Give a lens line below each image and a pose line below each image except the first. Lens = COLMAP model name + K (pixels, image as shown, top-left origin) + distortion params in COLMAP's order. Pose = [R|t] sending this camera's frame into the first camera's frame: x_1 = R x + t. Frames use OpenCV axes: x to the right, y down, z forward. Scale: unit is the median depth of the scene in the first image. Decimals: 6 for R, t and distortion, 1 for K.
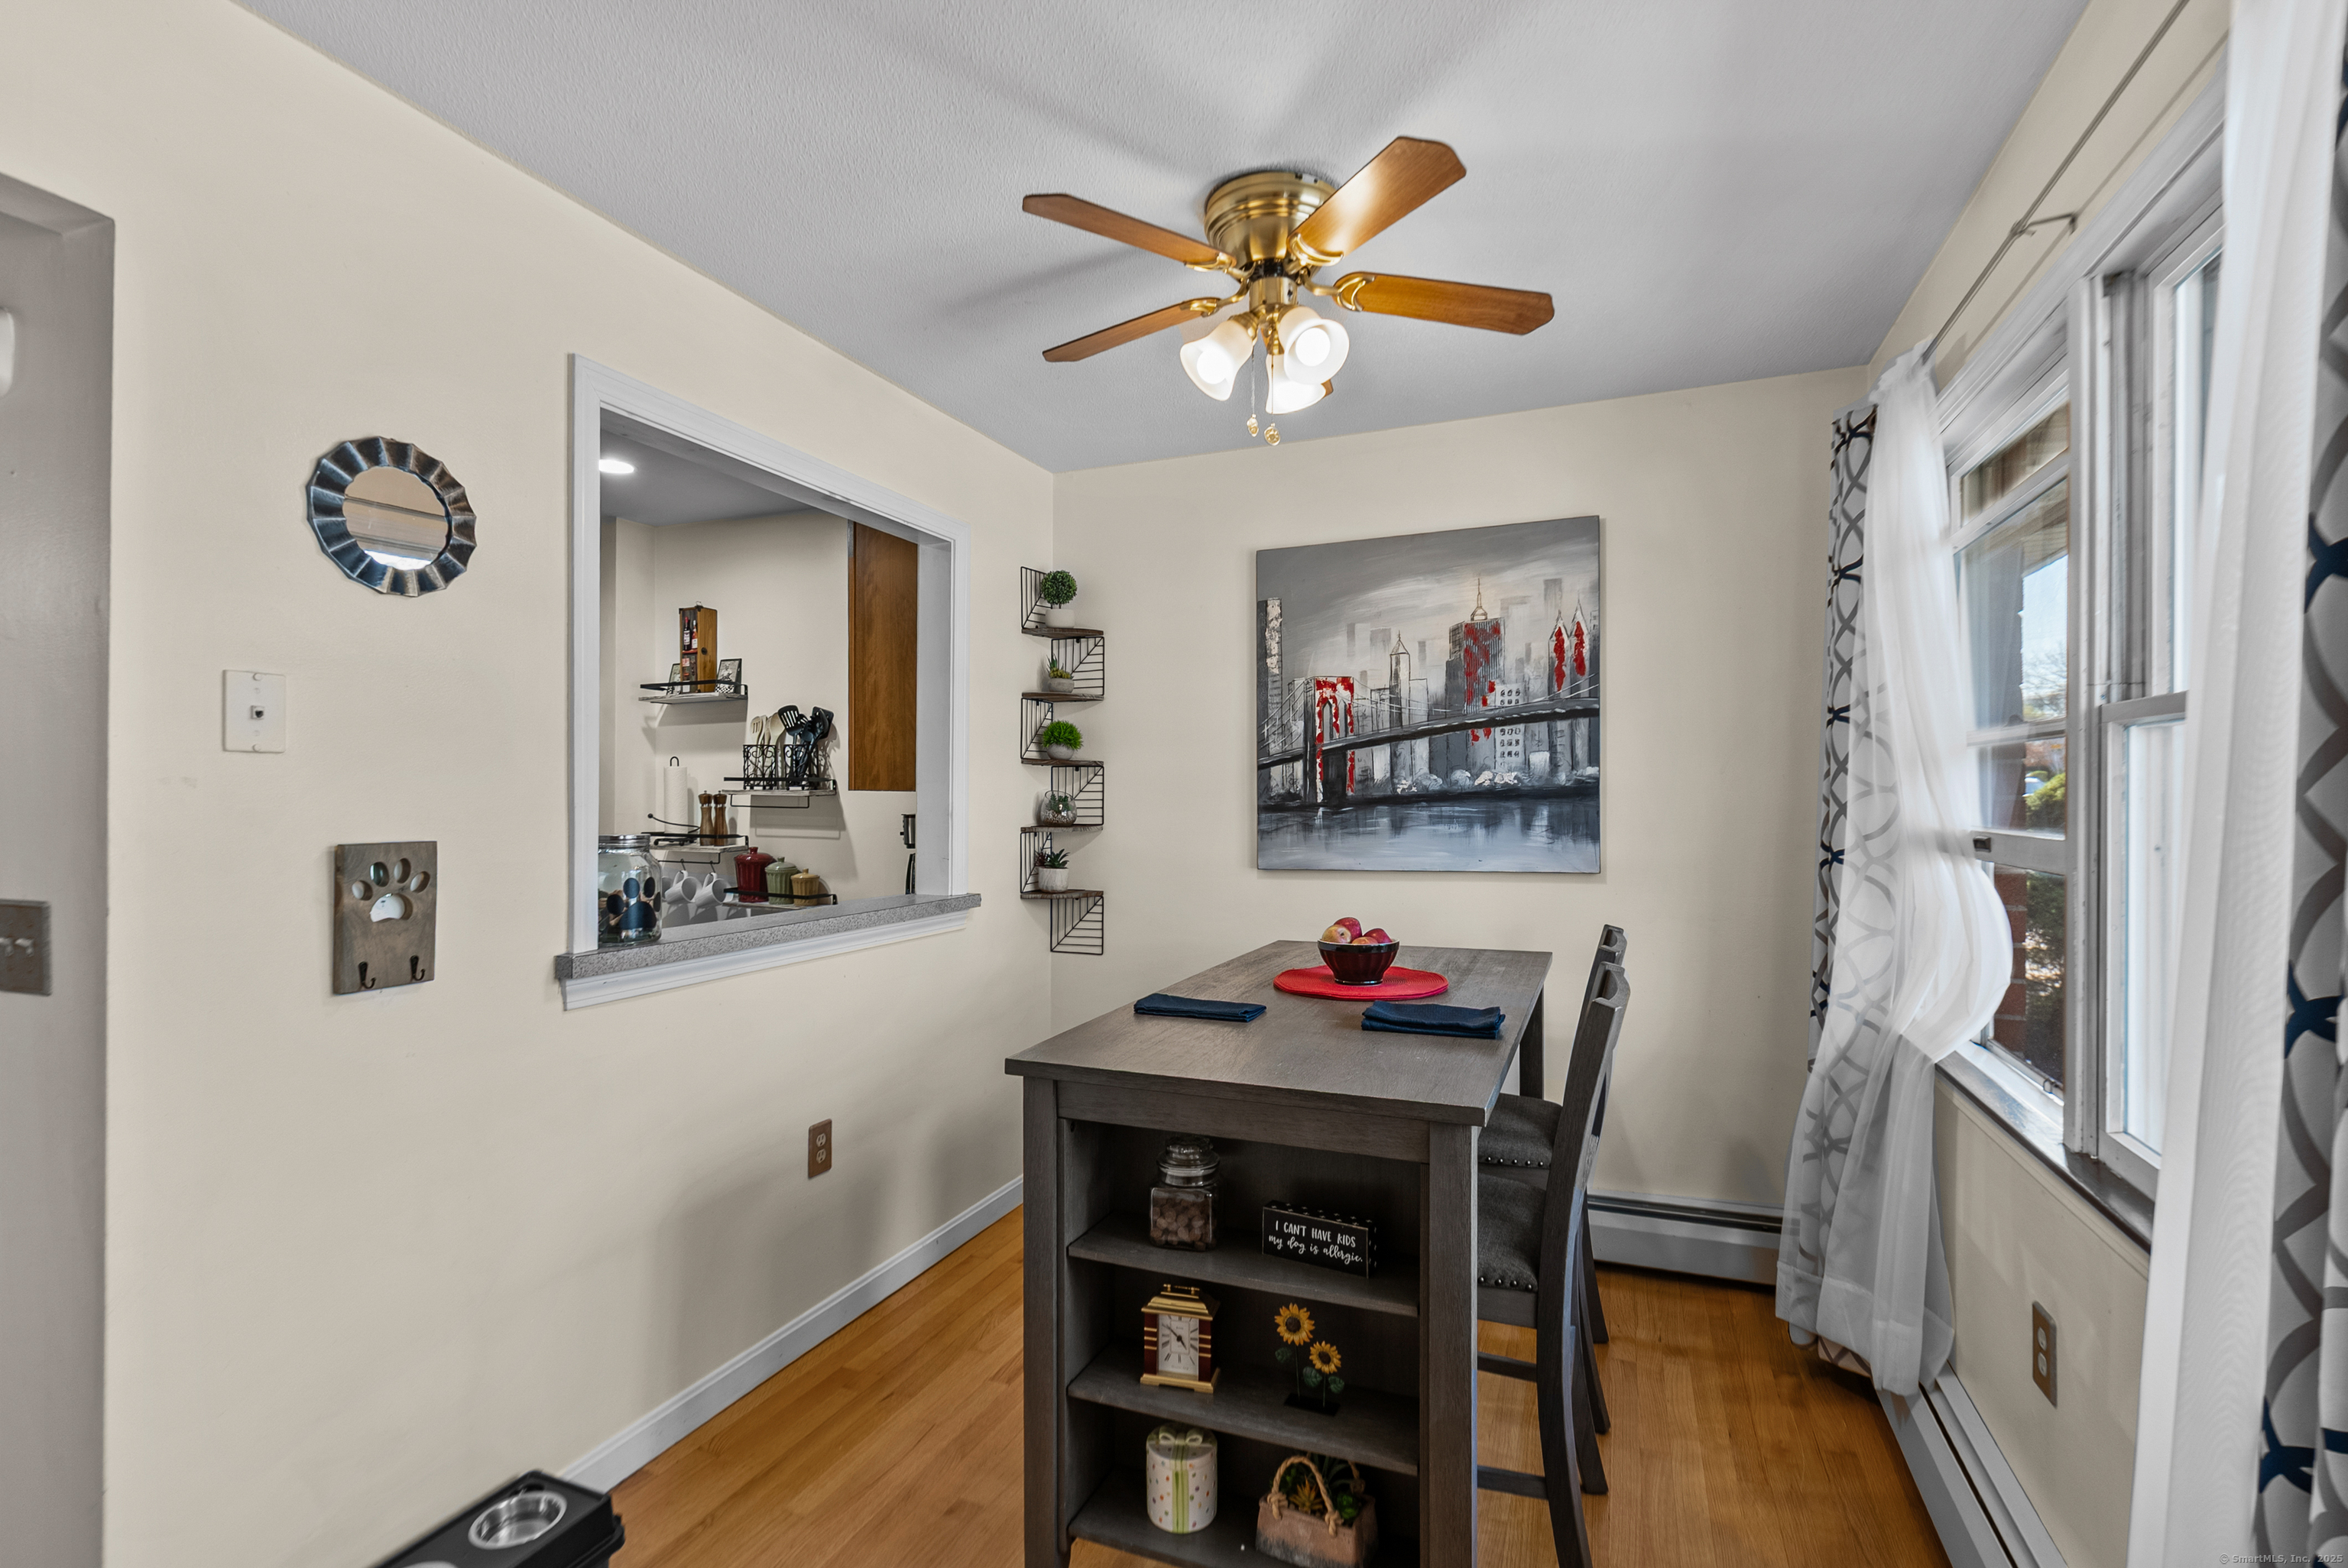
lens RADIAL K [[1066.3, 0, 1177.0], [0, 1066.3, 816.7], [0, 0, 1]] dist [-0.009448, 0.000503]
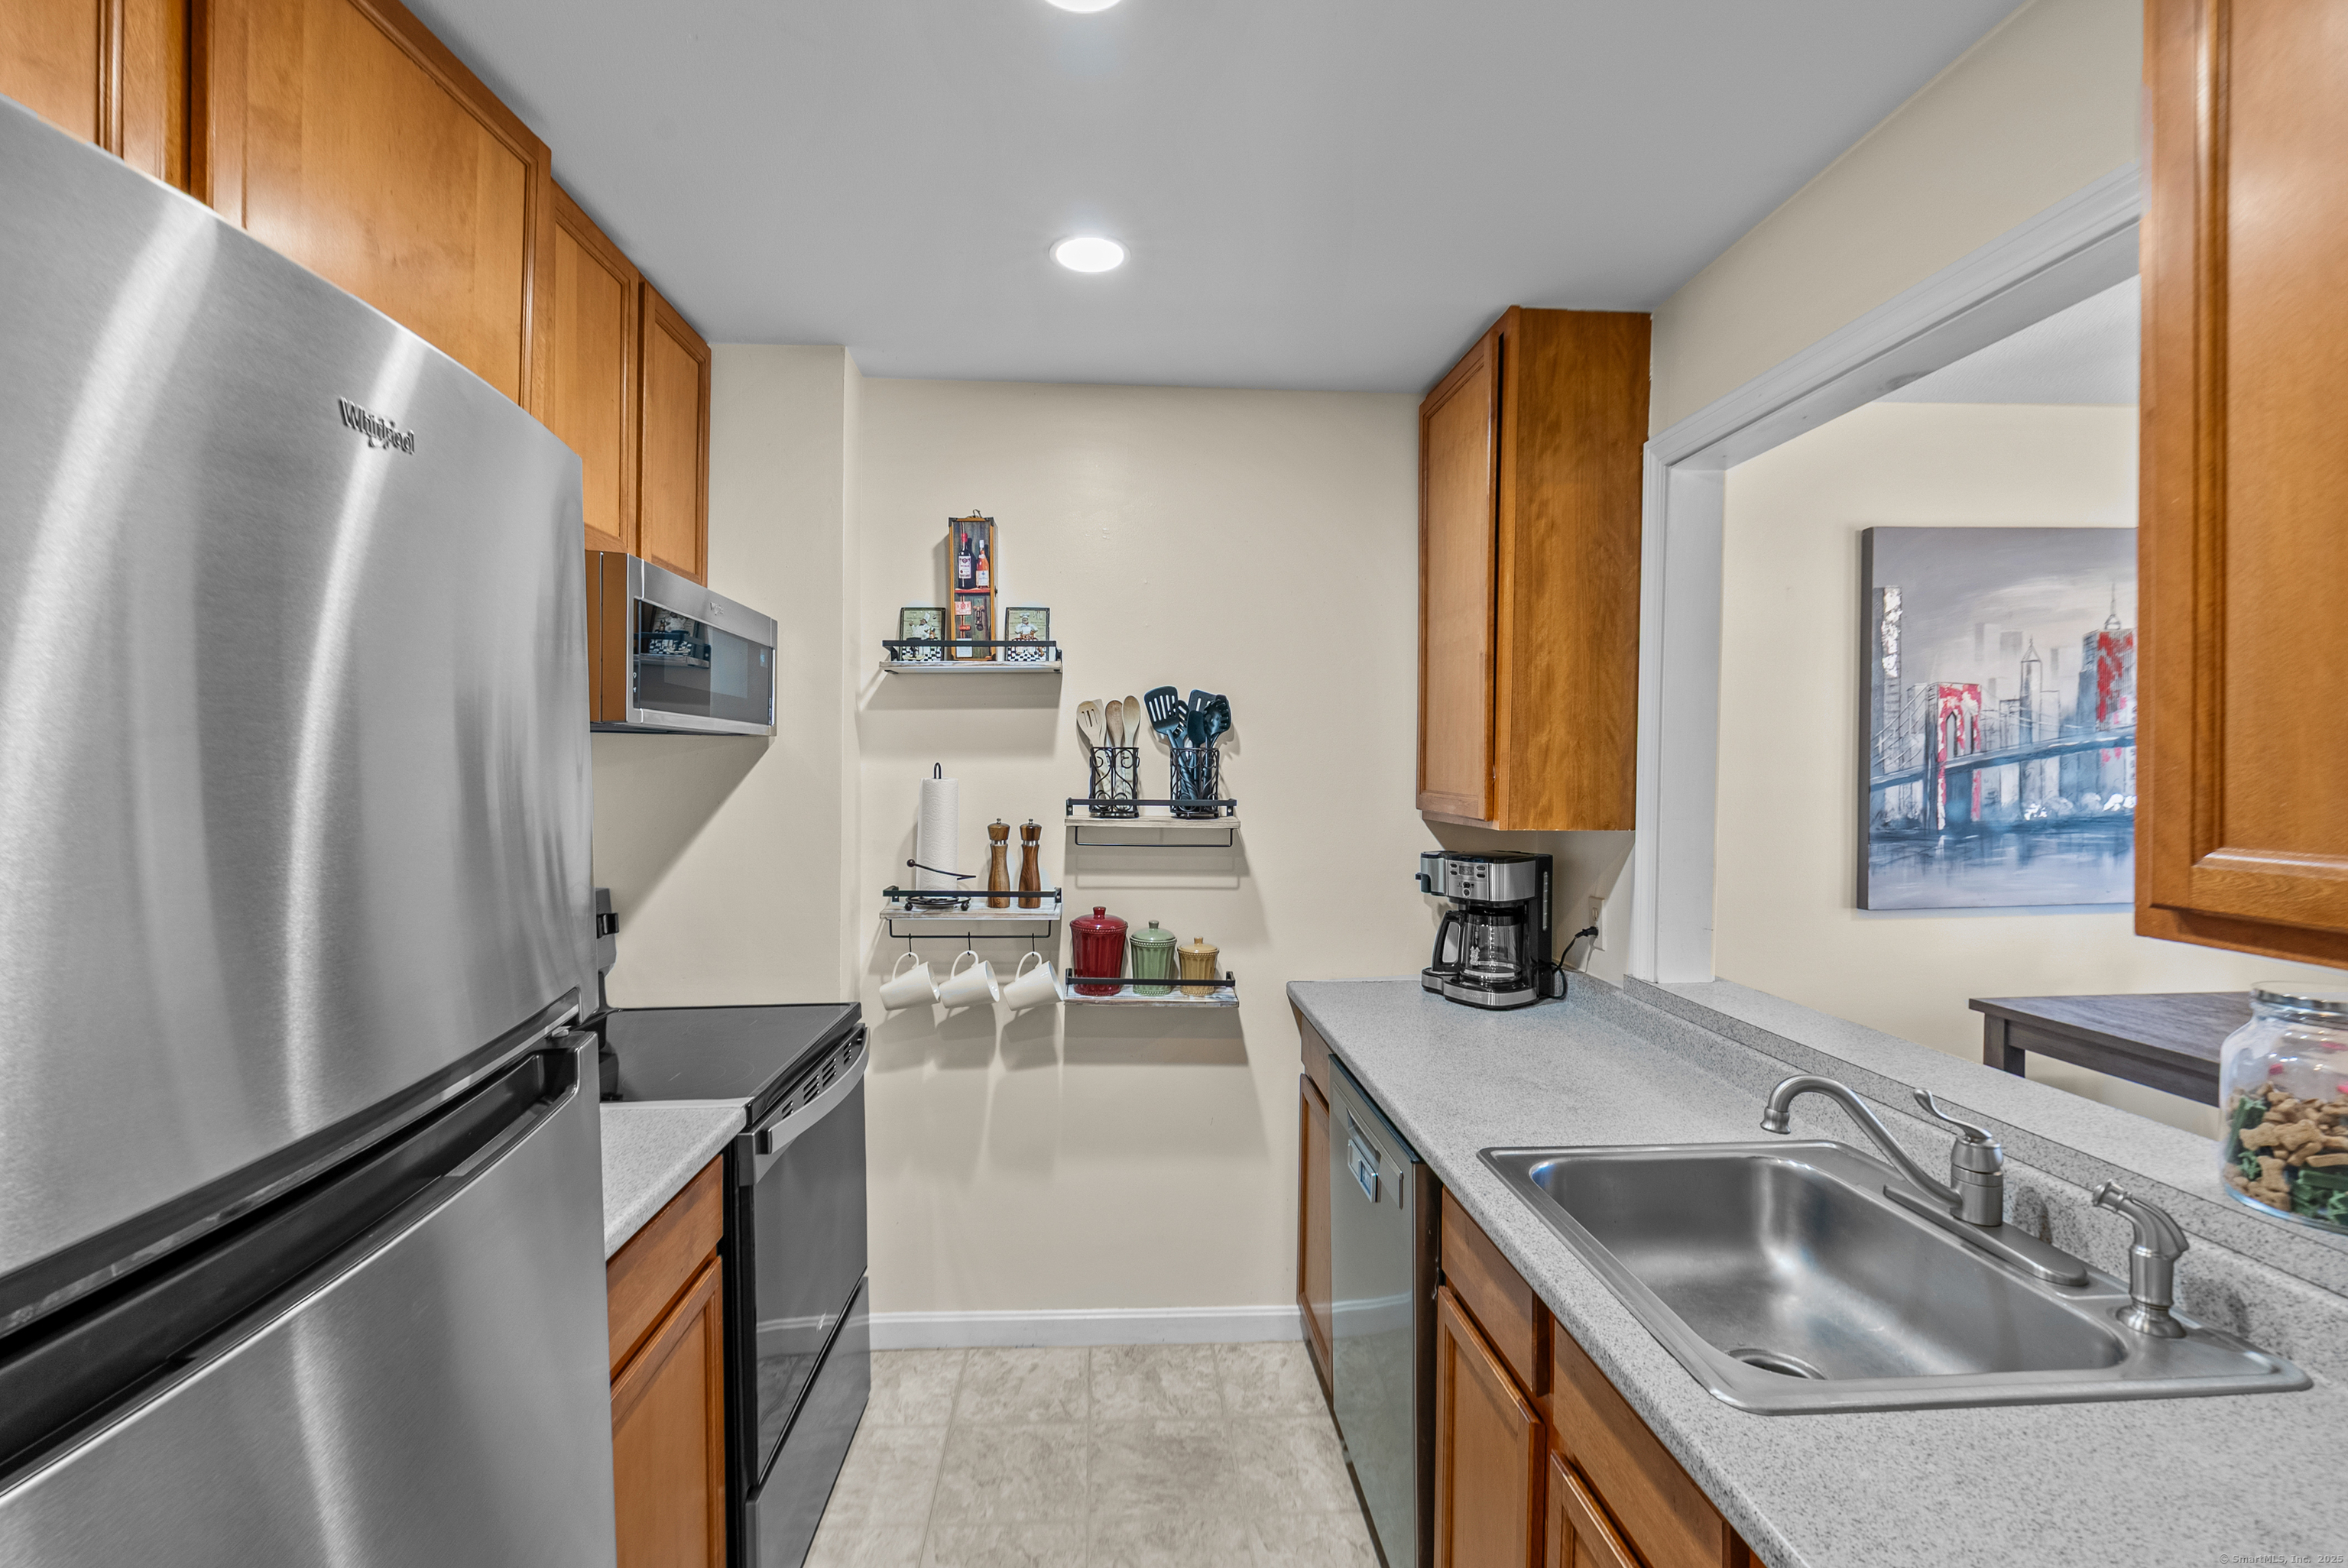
lens RADIAL K [[1042.5, 0, 1180.7], [0, 1042.5, 795.7], [0, 0, 1]] dist [-0.001255, 0.001404]
pose [[0.892271, -0.013797, 0.451290, -0.813320], [0.009217, 0.999881, 0.012347, -0.058503], [-0.451407, -0.006857, 0.892292, 0.546285]]
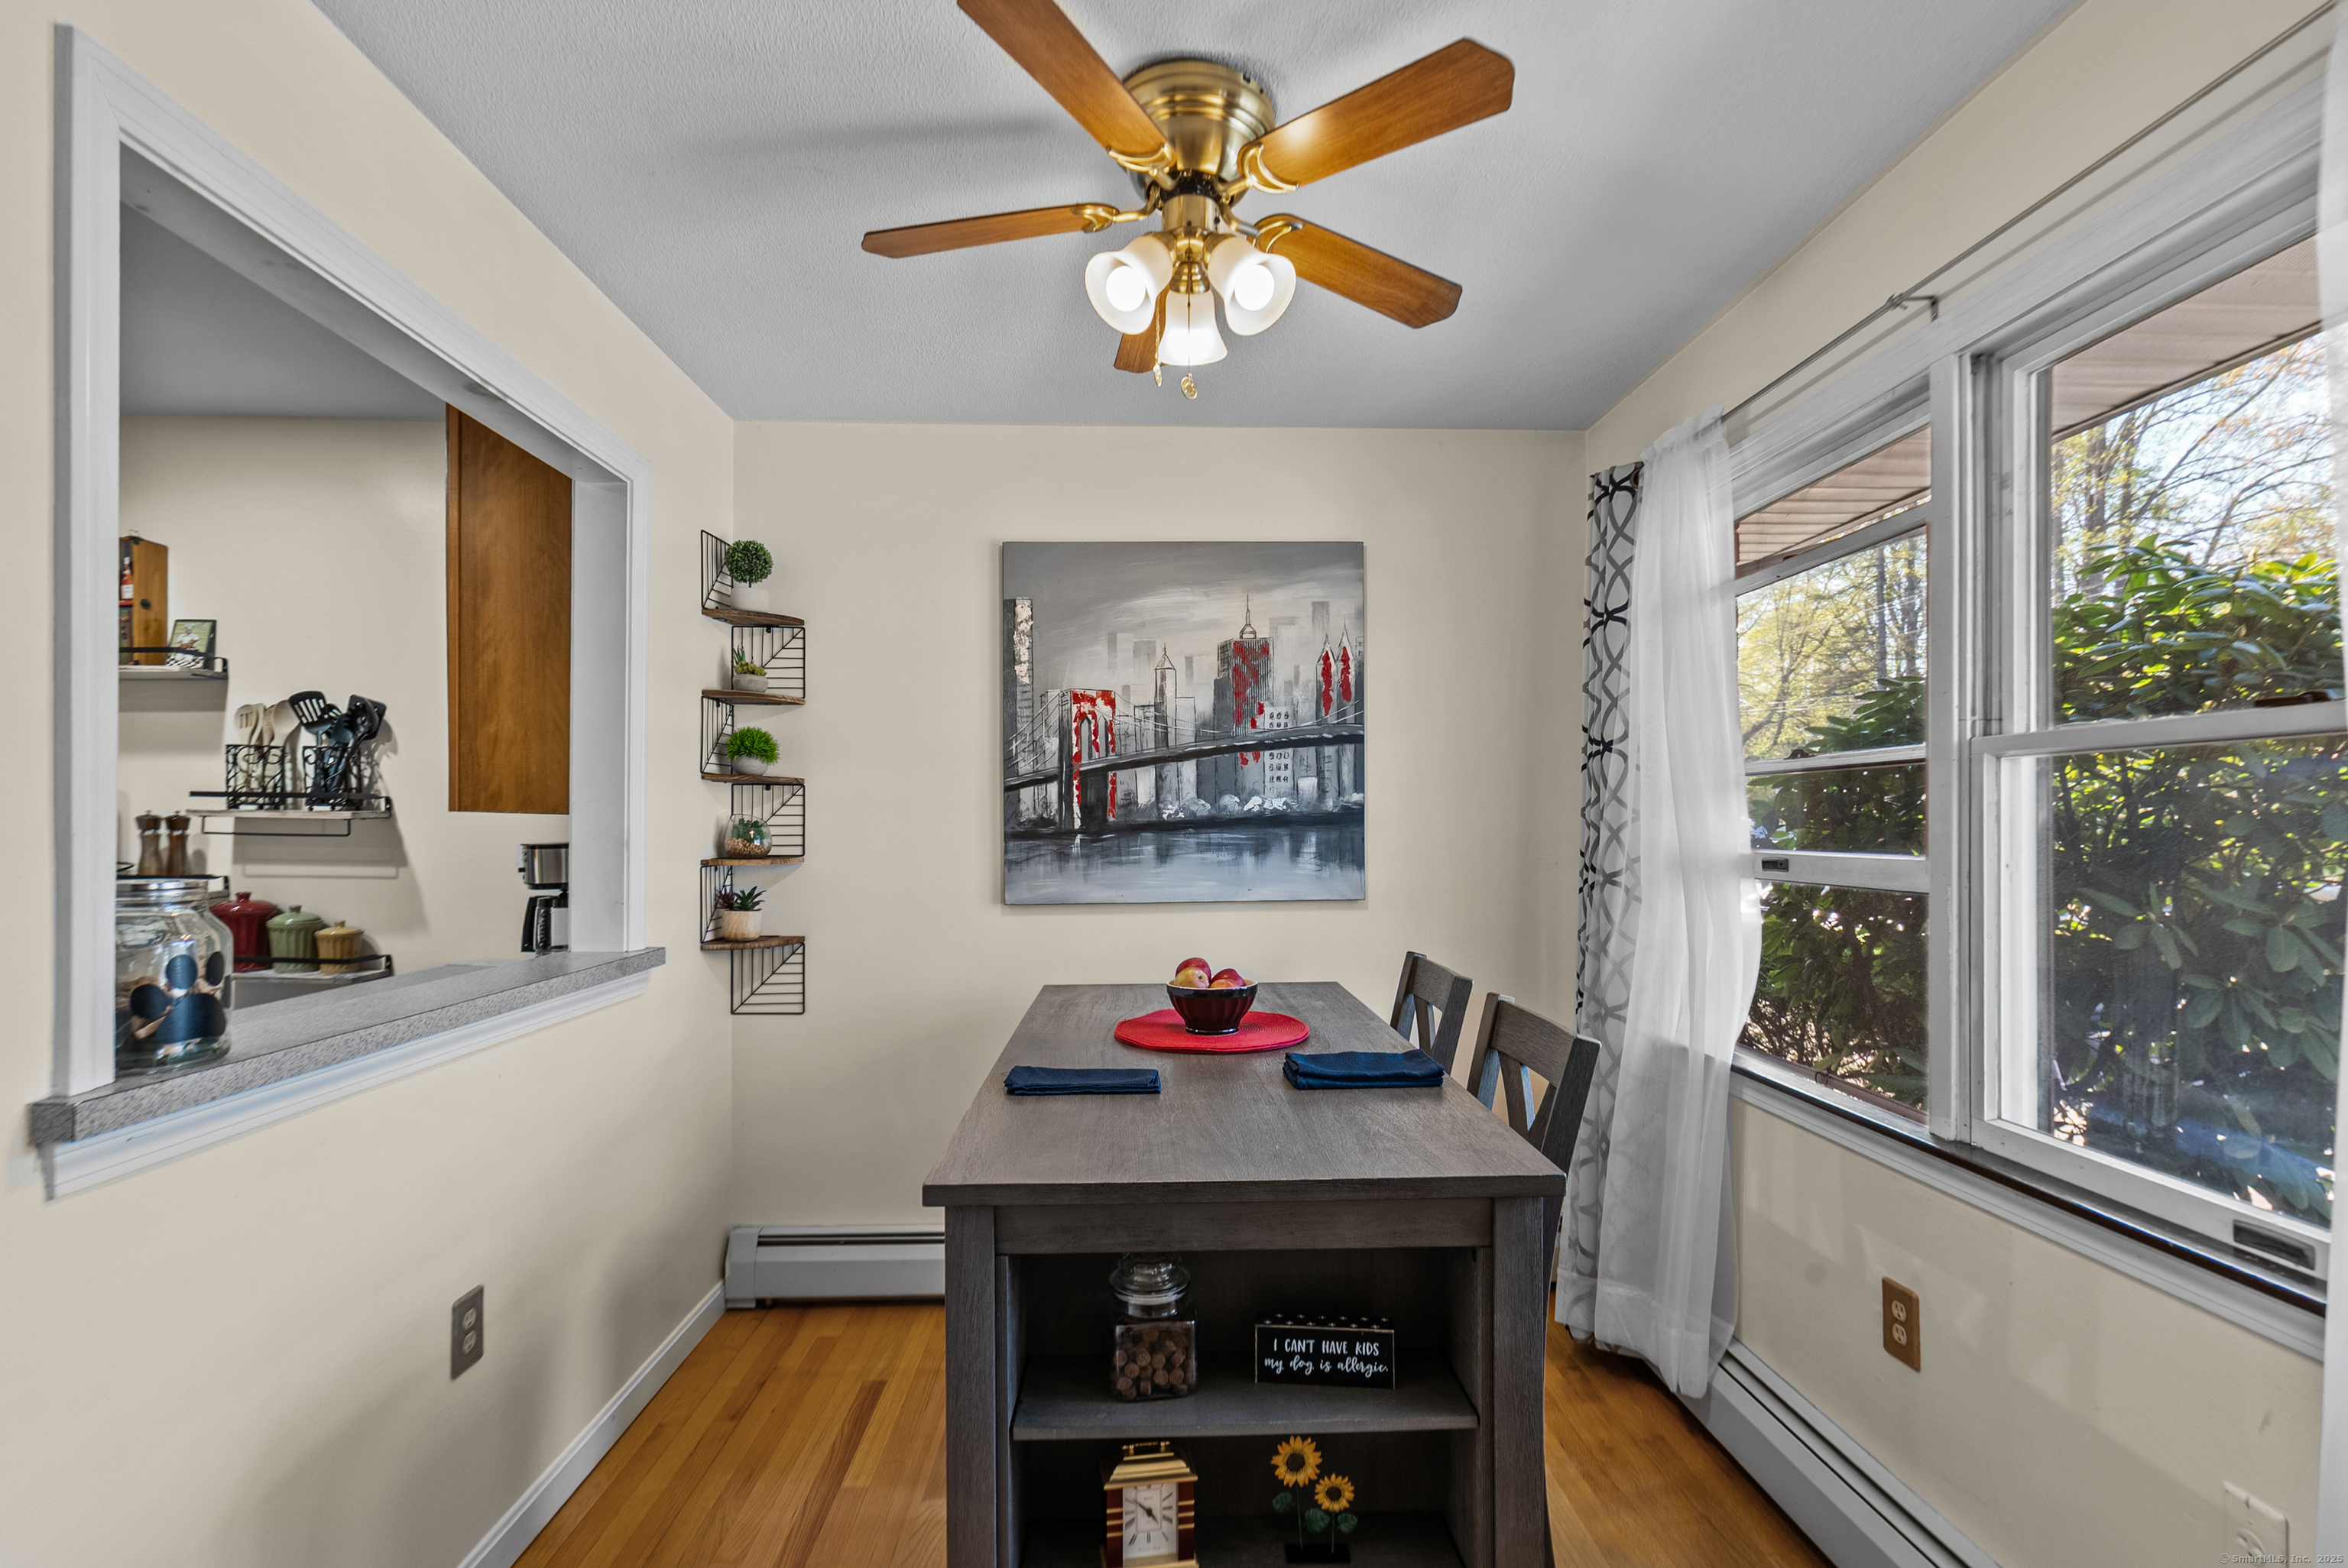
lens RADIAL K [[1055.1, 0, 1173.5], [0, 1055.1, 843.9], [0, 0, 1]] dist [-0.004176, 0.000336]
pose [[0.909836, -0.004778, 0.414941, -0.167271], [0.005438, 0.999985, -0.000408, 0.000218], [-0.414933, 0.002627, 0.909848, 0.160419]]
